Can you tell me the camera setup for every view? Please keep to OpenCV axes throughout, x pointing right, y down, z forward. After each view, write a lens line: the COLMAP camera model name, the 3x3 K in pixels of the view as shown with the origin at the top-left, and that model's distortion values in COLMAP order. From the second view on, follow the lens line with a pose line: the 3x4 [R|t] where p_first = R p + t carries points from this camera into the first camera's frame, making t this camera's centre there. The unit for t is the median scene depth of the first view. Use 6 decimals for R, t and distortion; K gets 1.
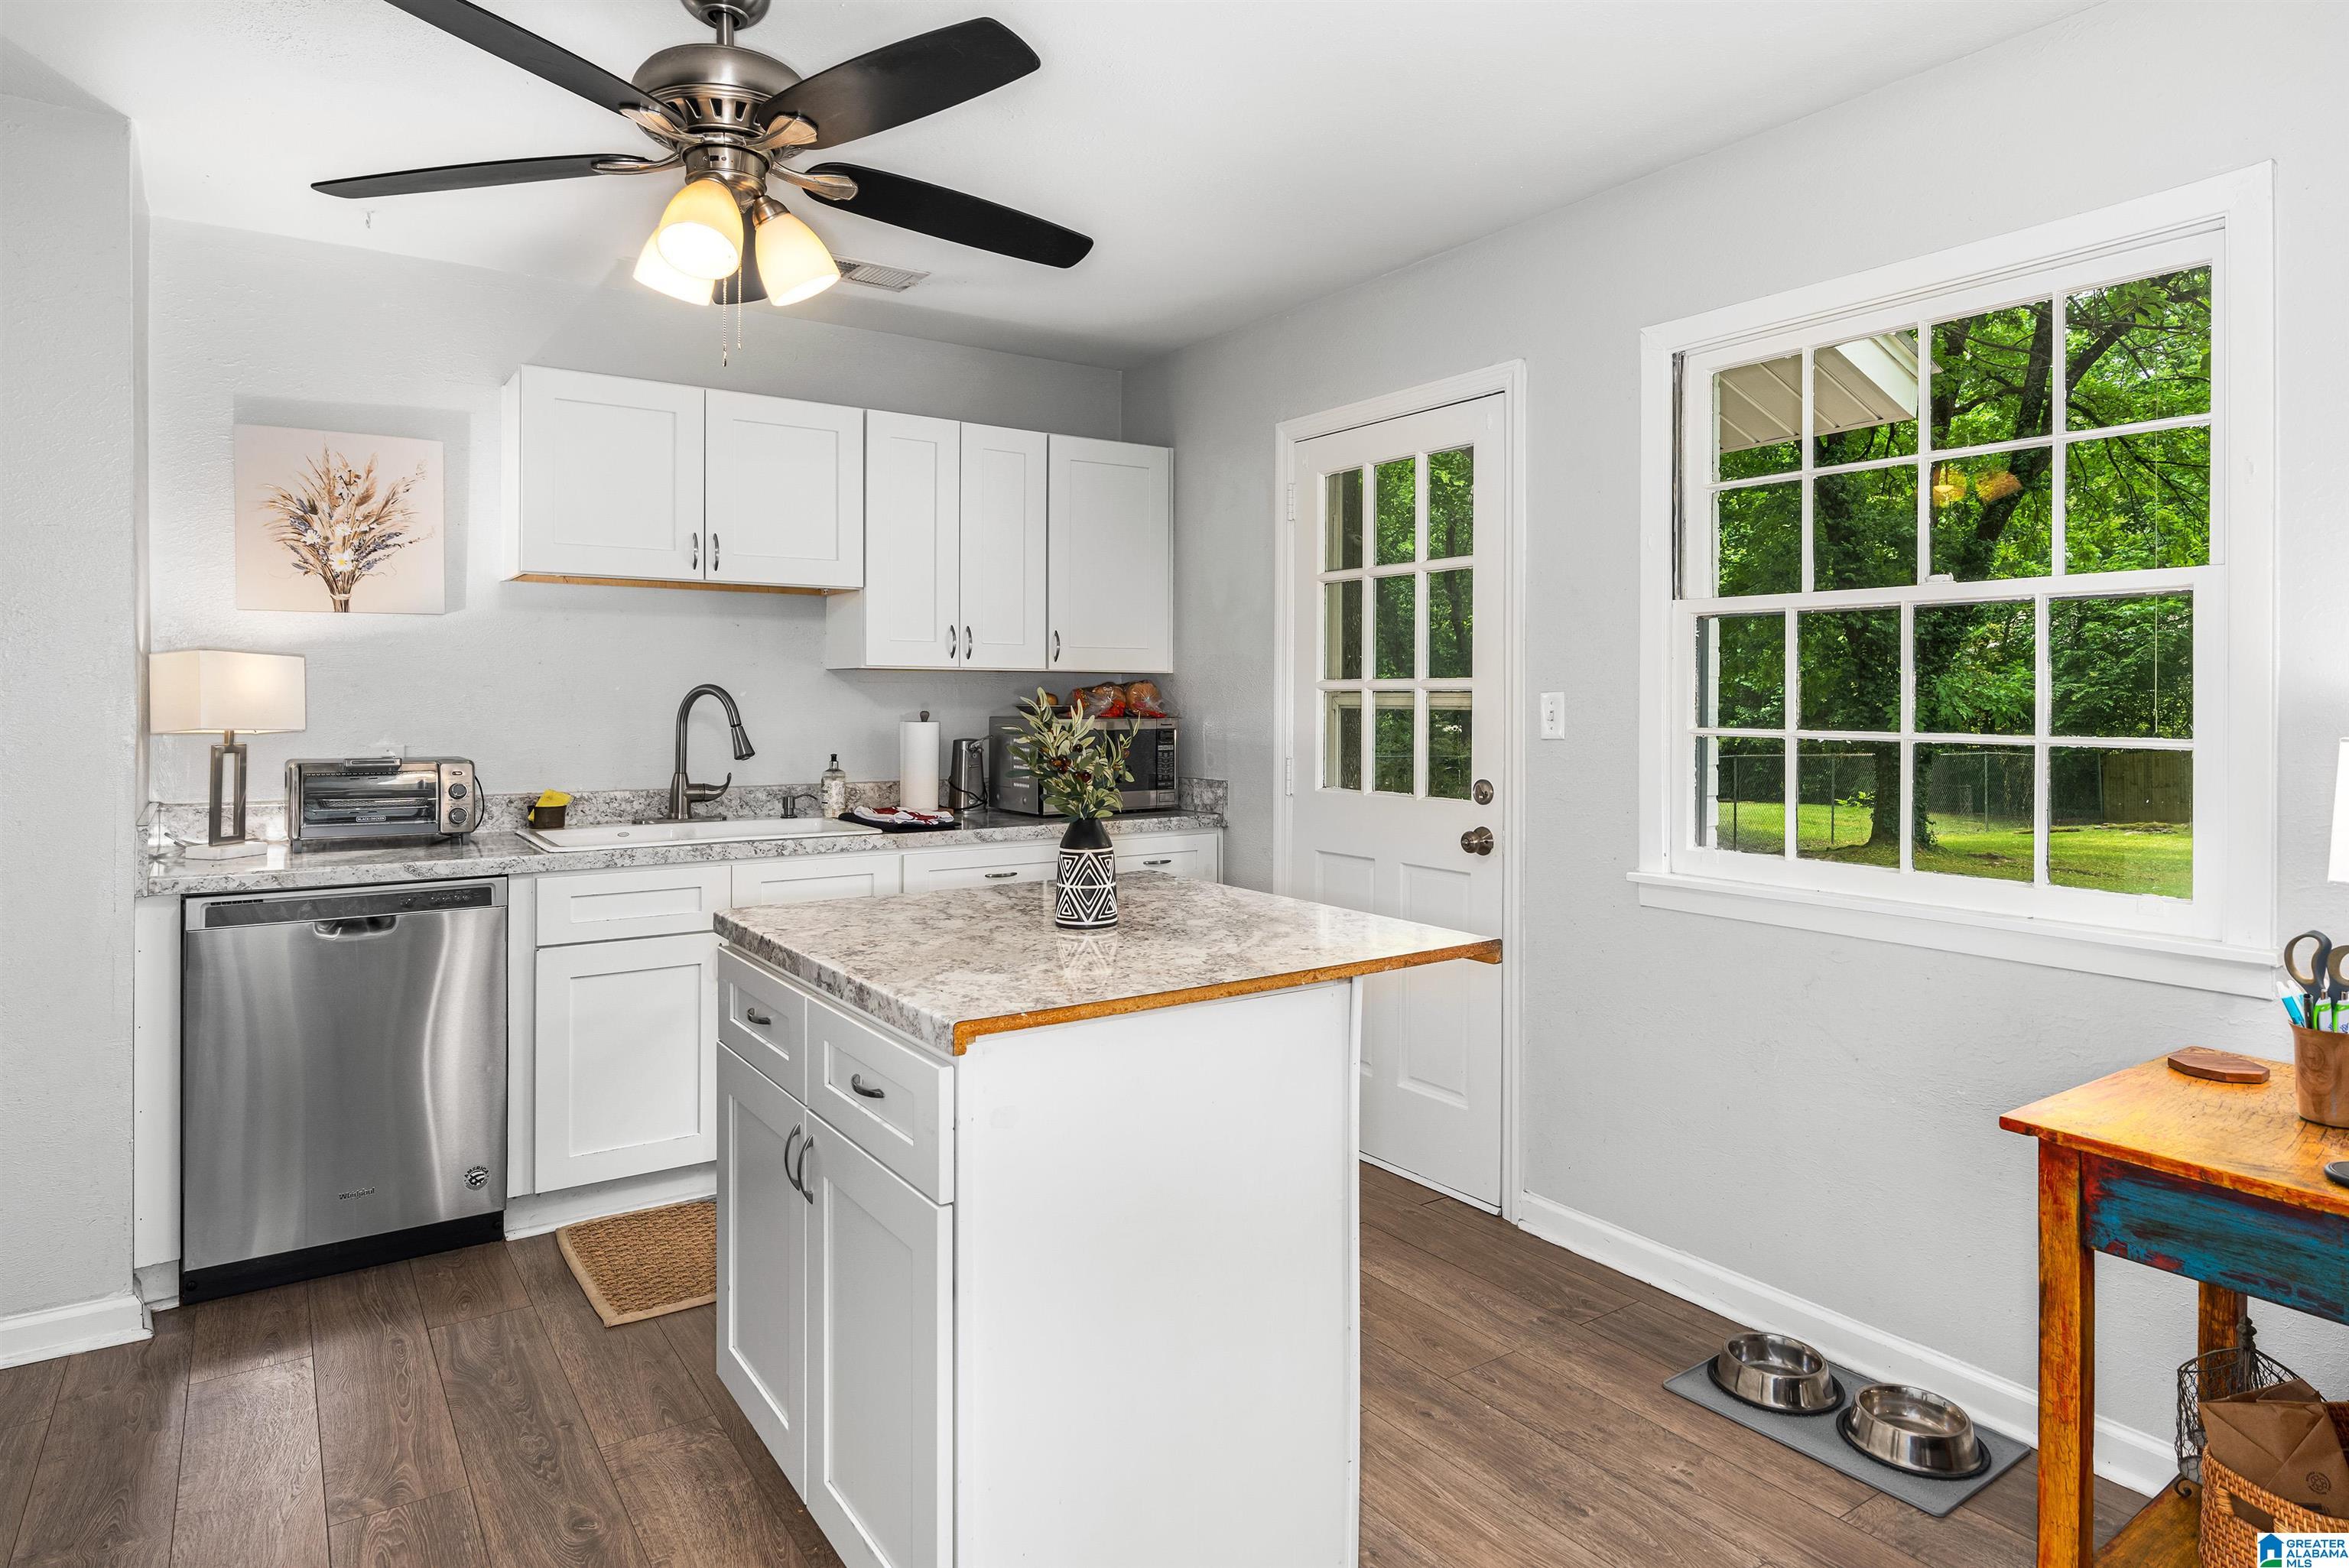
lens RADIAL K [[1293.4, 0, 1150.1], [0, 1293.4, 709.0], [0, 0, 1]] dist [-0.001039, 0.002325]
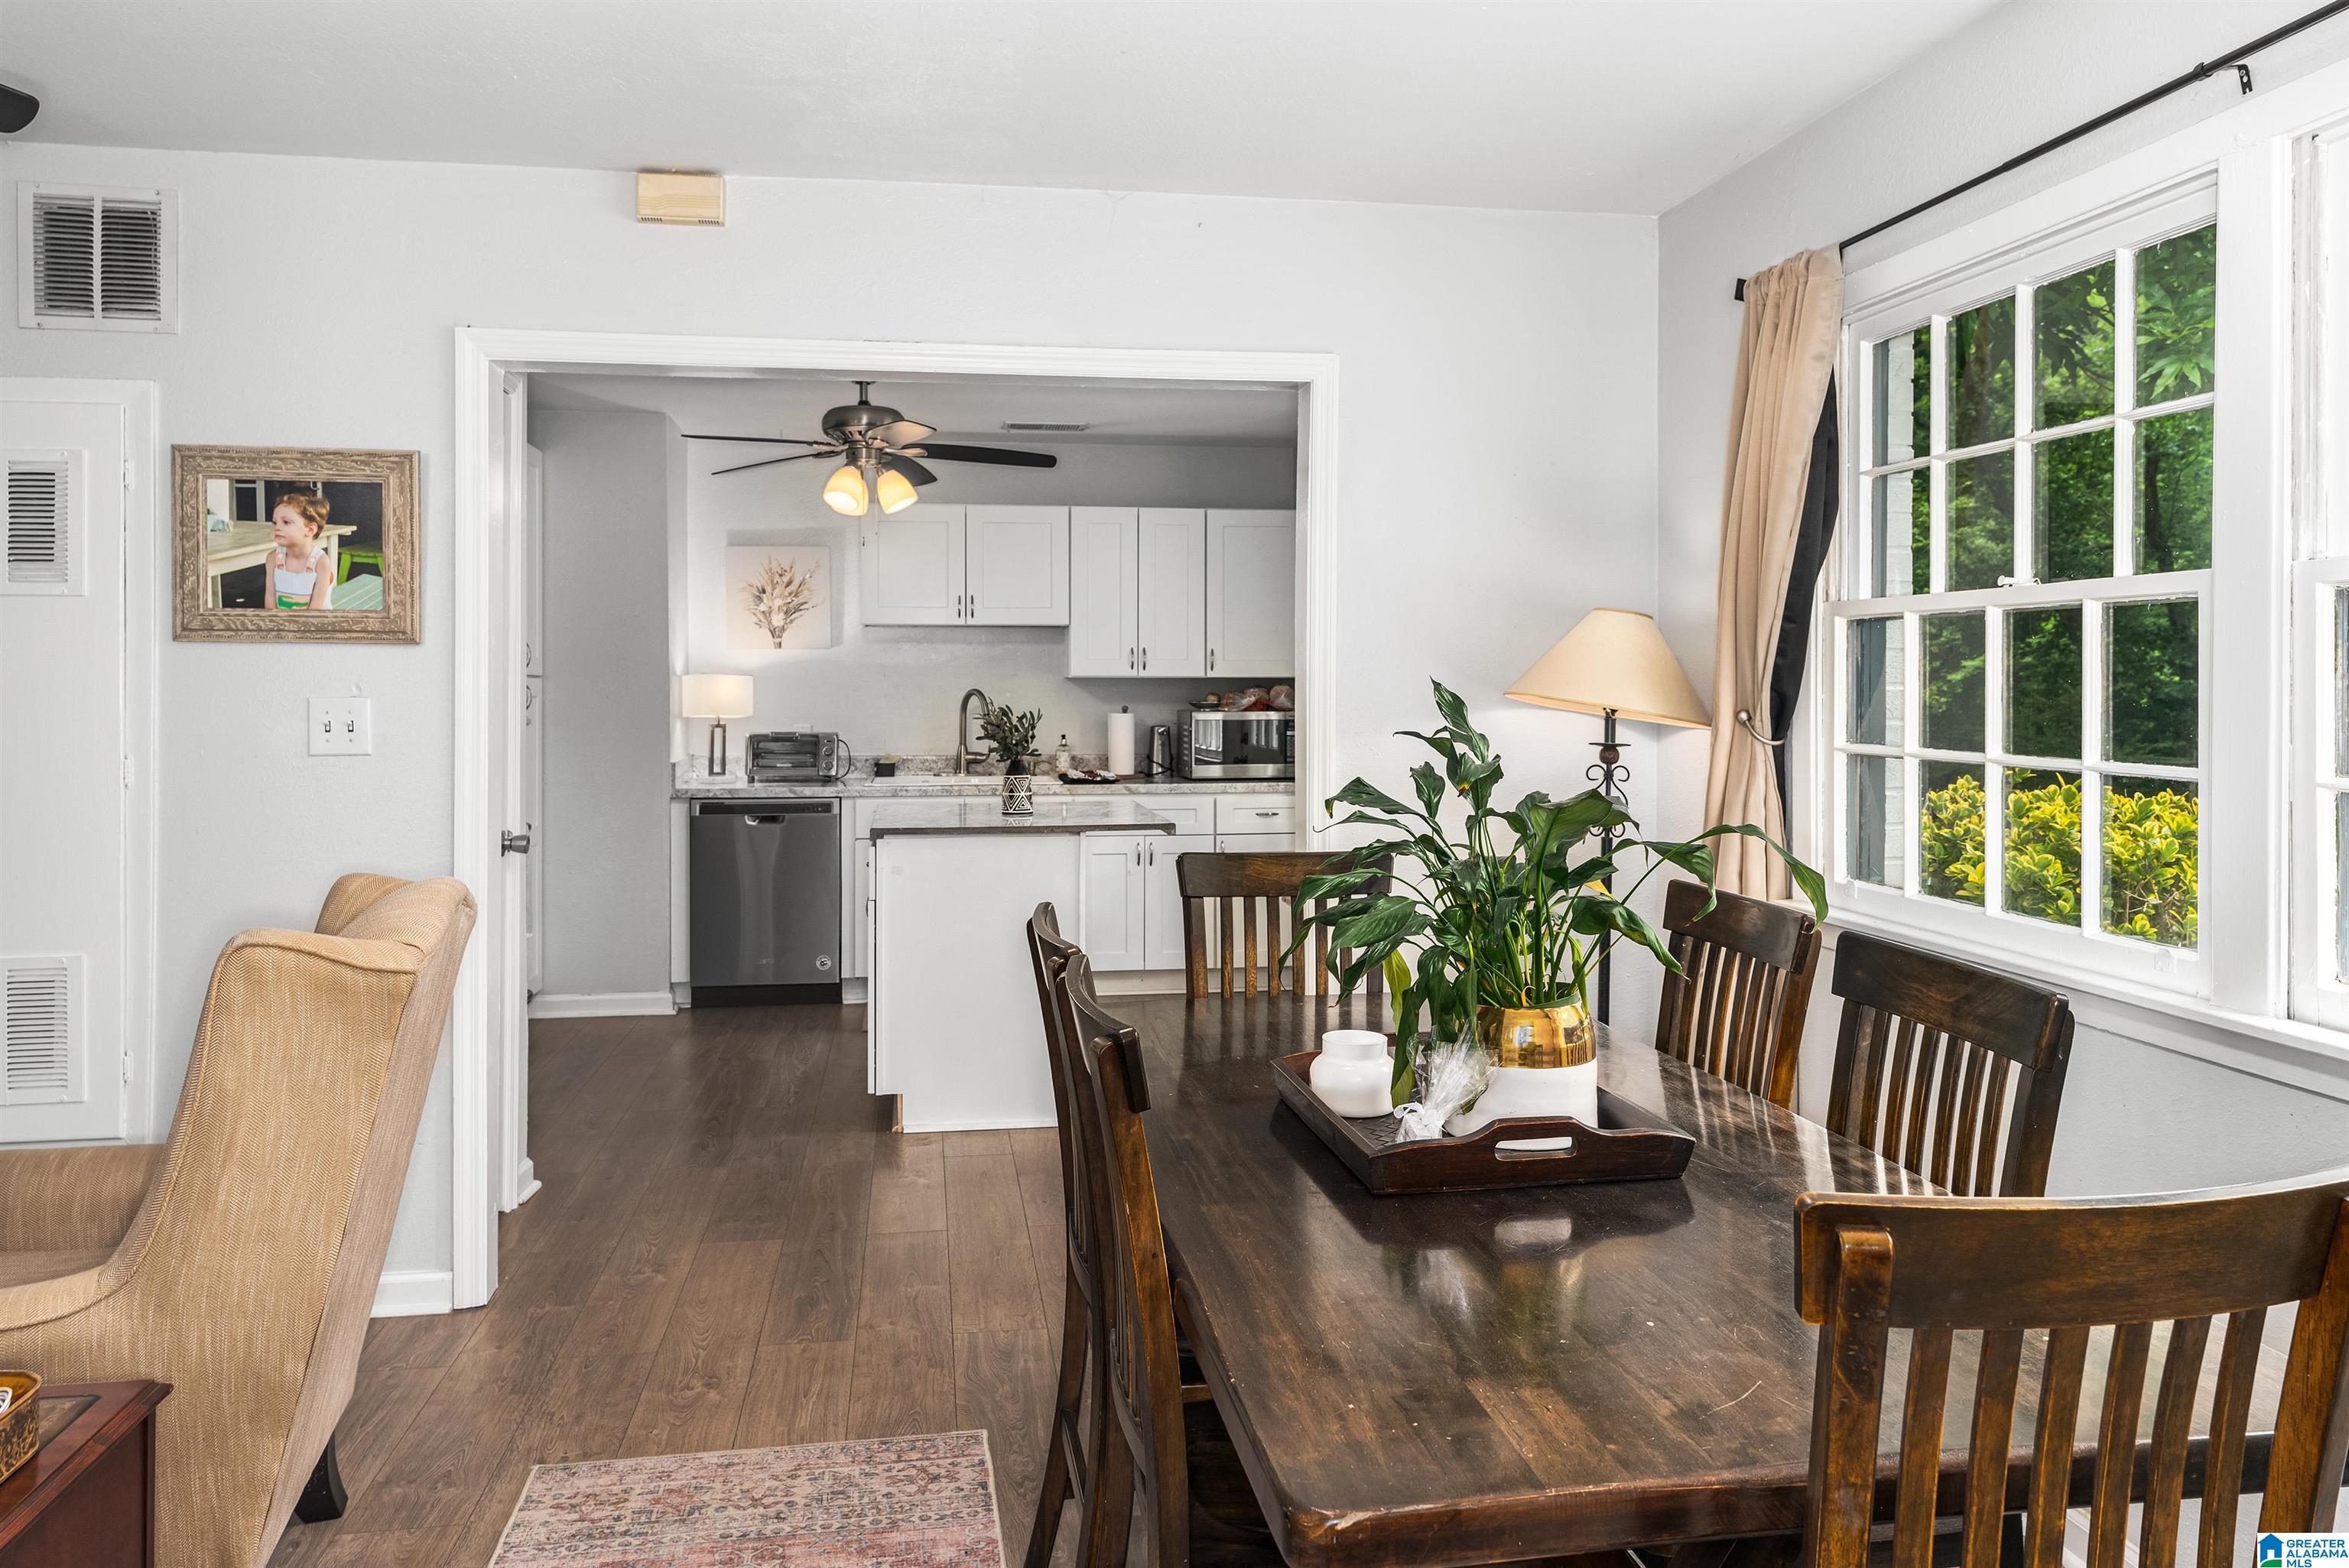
lens RADIAL K [[1645.6, 0, 1176.0], [0, 1645.6, 690.6], [0, 0, 1]] dist [0.001622, -0.002852]
pose [[0.903963, -0.000025, -0.427610, 0.770761], [0.000308, 1.000000, 0.000591, -0.018655], [0.427610, -0.000666, 0.903963, -0.741244]]
